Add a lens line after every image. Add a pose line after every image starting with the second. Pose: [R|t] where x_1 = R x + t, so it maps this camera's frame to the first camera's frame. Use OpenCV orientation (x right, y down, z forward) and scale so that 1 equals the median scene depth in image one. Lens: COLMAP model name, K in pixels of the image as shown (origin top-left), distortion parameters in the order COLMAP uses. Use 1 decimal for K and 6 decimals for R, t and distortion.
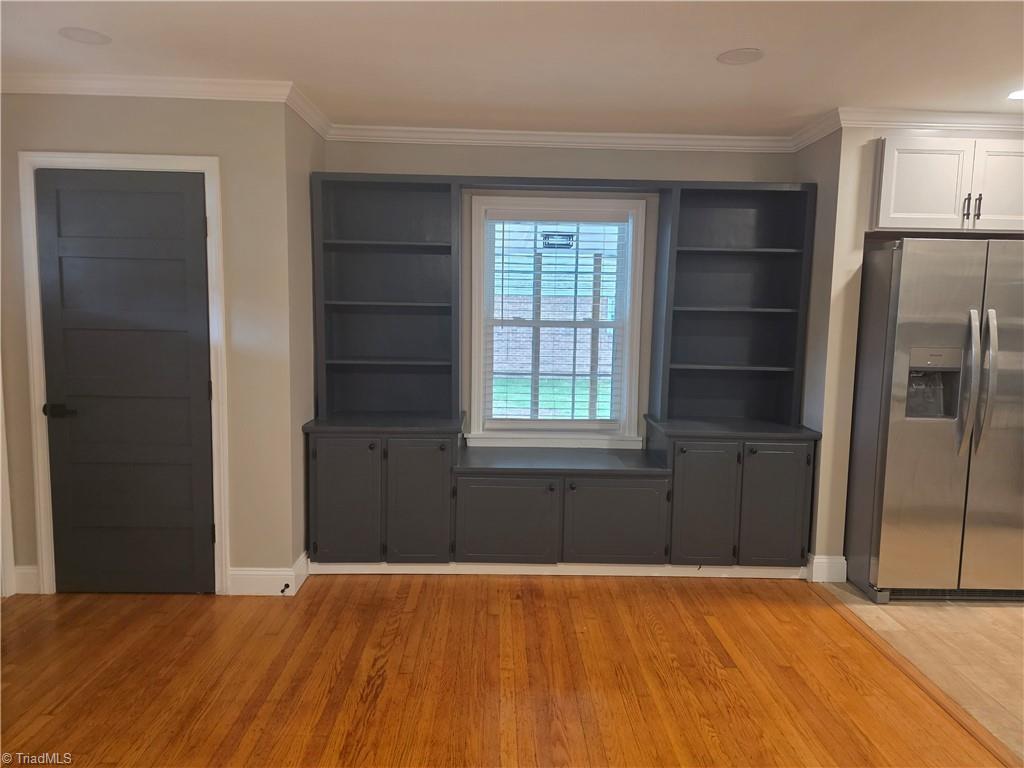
lens RADIAL K [[683.5, 0, 521.1], [0, 683.5, 376.5], [0, 0, 1]] dist [0.058108, -0.056306]
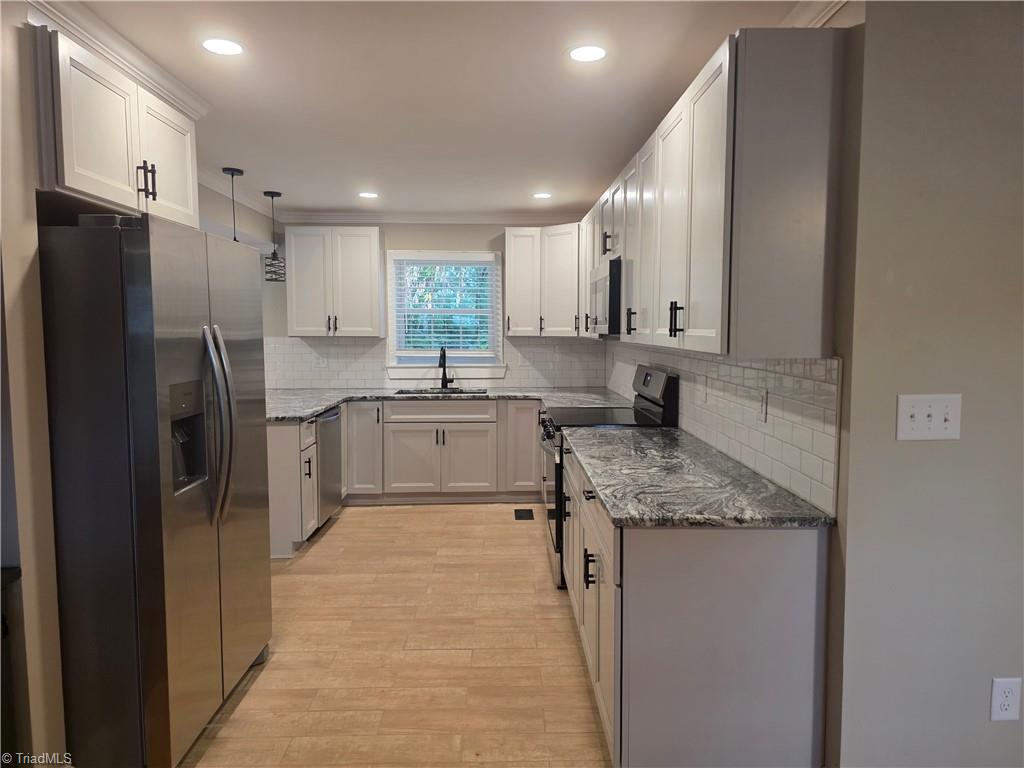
lens RADIAL K [[683.5, 0, 521.1], [0, 683.5, 376.5], [0, 0, 1]] dist [0.058108, -0.056306]
pose [[-0.002581, -0.095566, 0.995420, -0.065012], [0.104366, 0.989961, 0.095312, -0.064783], [-0.994536, 0.104134, 0.007419, 0.555531]]
